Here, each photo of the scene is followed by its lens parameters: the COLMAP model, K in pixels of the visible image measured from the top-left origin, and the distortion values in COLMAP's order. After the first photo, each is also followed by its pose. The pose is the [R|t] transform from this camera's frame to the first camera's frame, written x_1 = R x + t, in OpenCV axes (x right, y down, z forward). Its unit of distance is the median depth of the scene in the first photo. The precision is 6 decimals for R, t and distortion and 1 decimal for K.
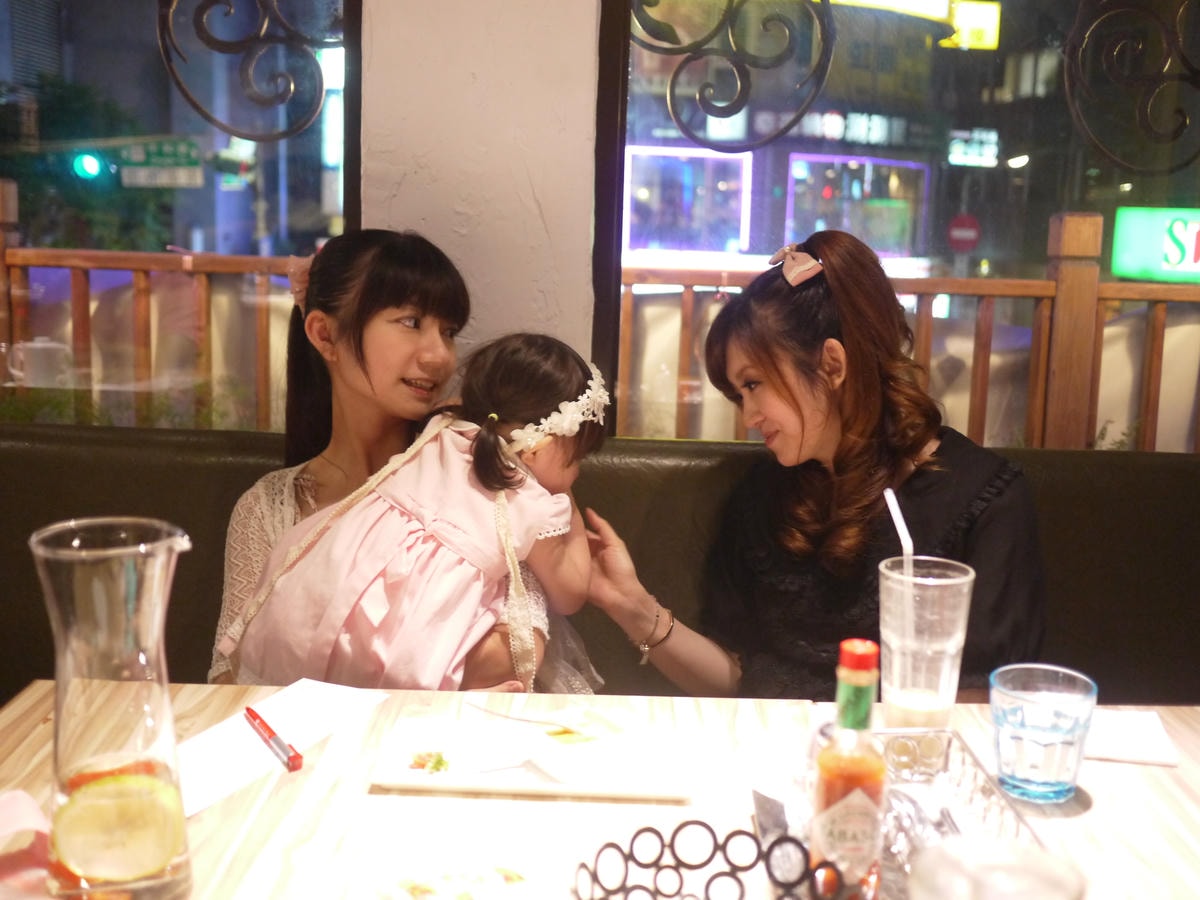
lens RADIAL K [[1374.8, 0, 600.0], [0, 1374.8, 450.0], [0, 0, 1]] dist [-0.020164, -0.025206]
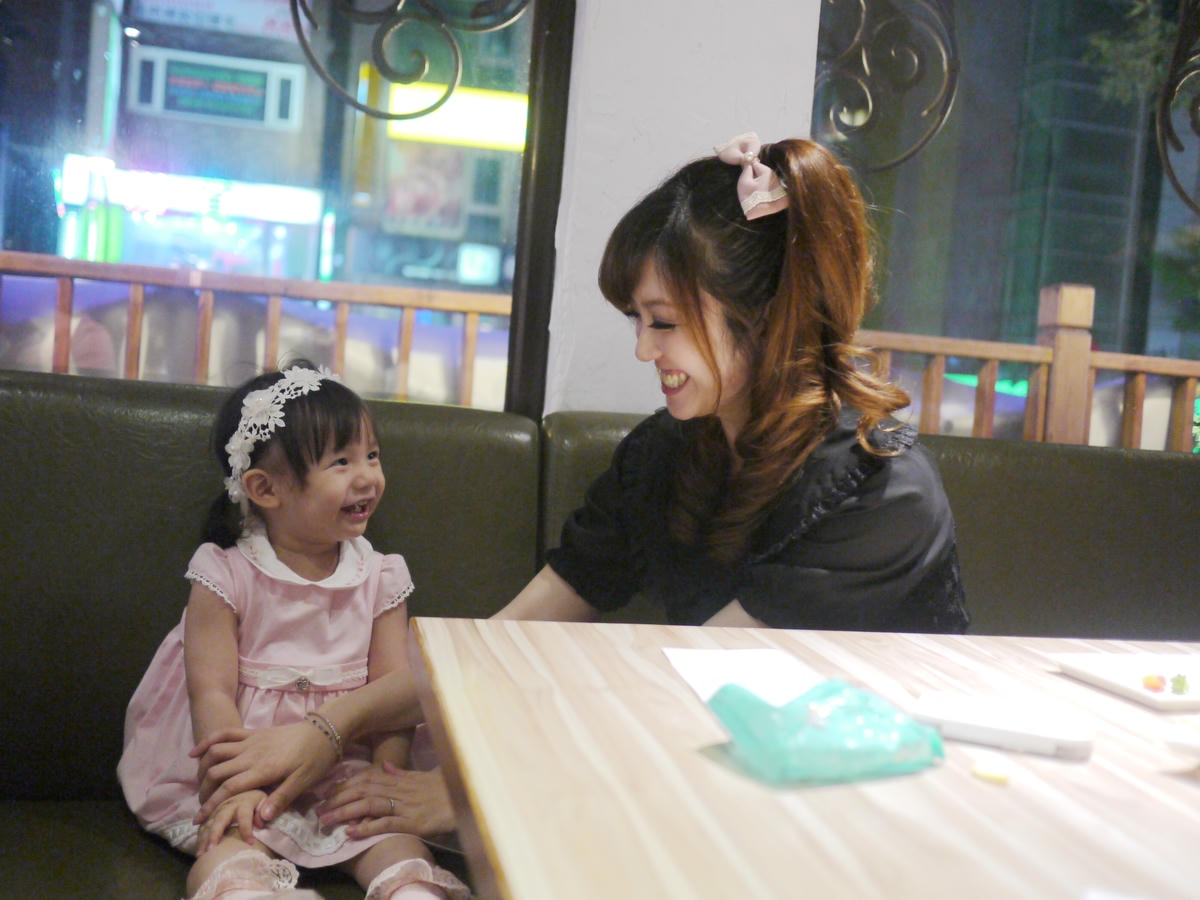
lens RADIAL K [[1363.9, 0, 600.0], [0, 1363.9, 450.0], [0, 0, 1]] dist [-0.003472, 0.008709]
pose [[0.978318, 0.036366, 0.203892, -0.210553], [-0.014182, 0.993916, -0.109225, 0.070934], [-0.206623, 0.103965, 0.972881, 0.067227]]
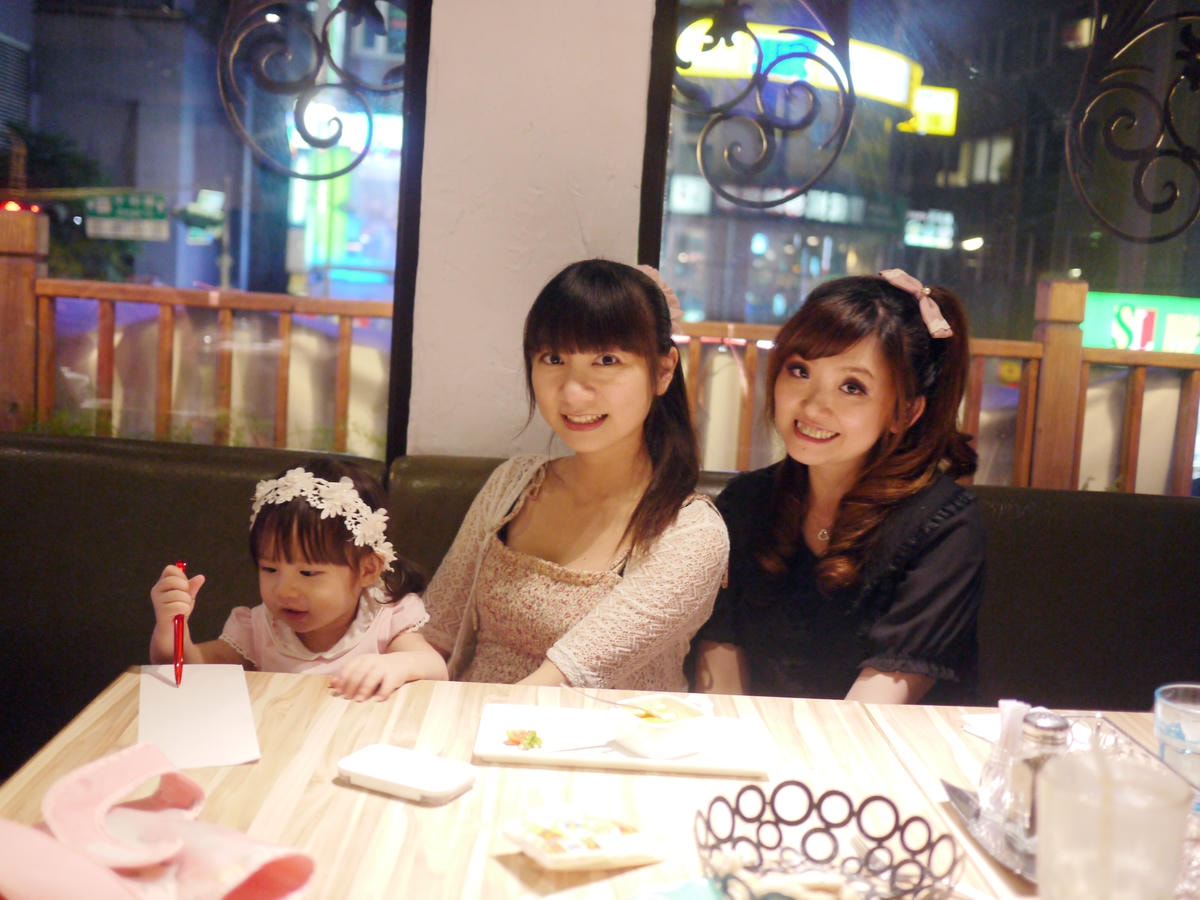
lens RADIAL K [[1374.8, 0, 600.0], [0, 1374.8, 450.0], [0, 0, 1]] dist [-0.020164, -0.025206]
pose [[0.998899, 0.029652, 0.036355, -0.043236], [-0.027805, 0.998346, -0.050318, 0.020744], [-0.037787, 0.049252, 0.998071, -0.035132]]
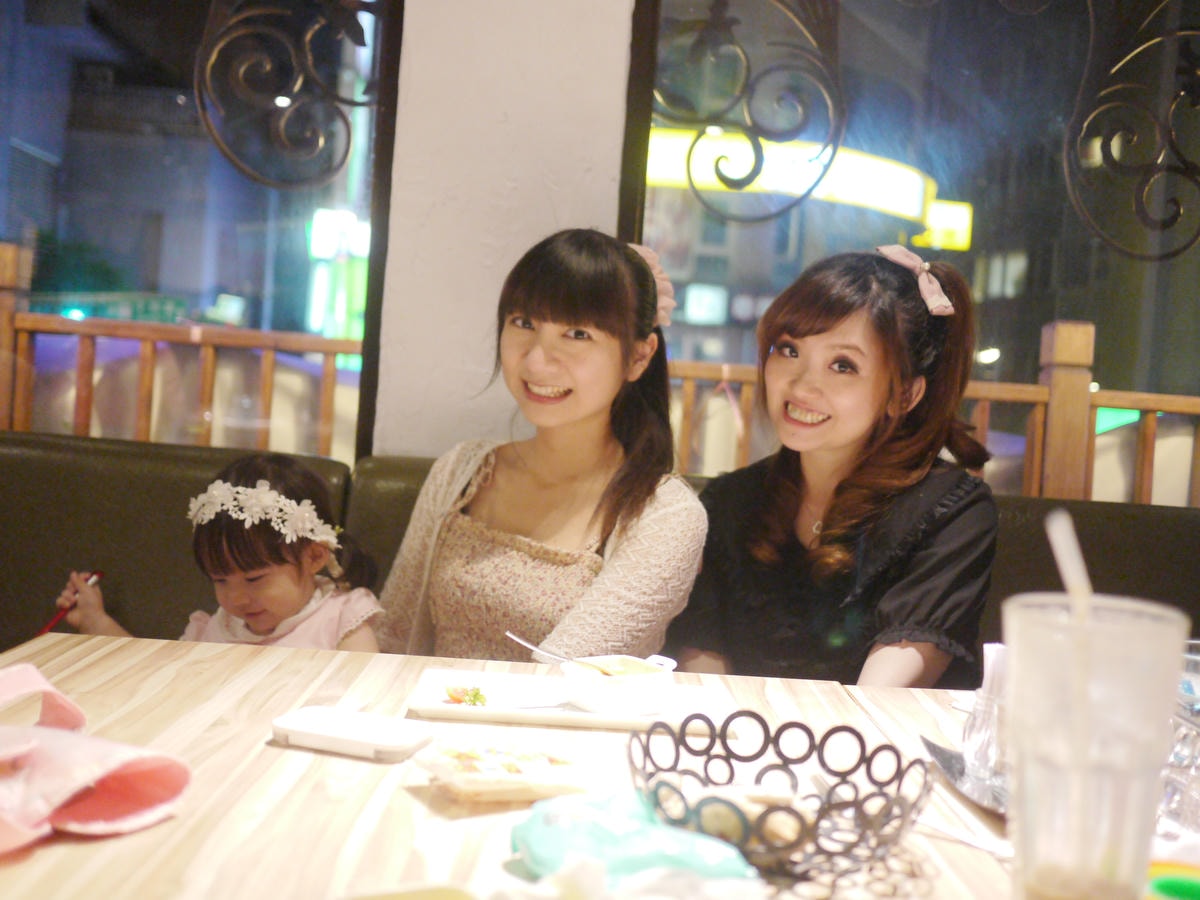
lens RADIAL K [[1376.5, 0, 600.0], [0, 1376.5, 450.0], [0, 0, 1]] dist [-0.024987, -0.016568]
pose [[0.999048, 0.038722, 0.020098, -0.019999], [-0.035658, 0.990176, -0.135202, 0.071728], [-0.025136, 0.134357, 0.990614, 0.002631]]
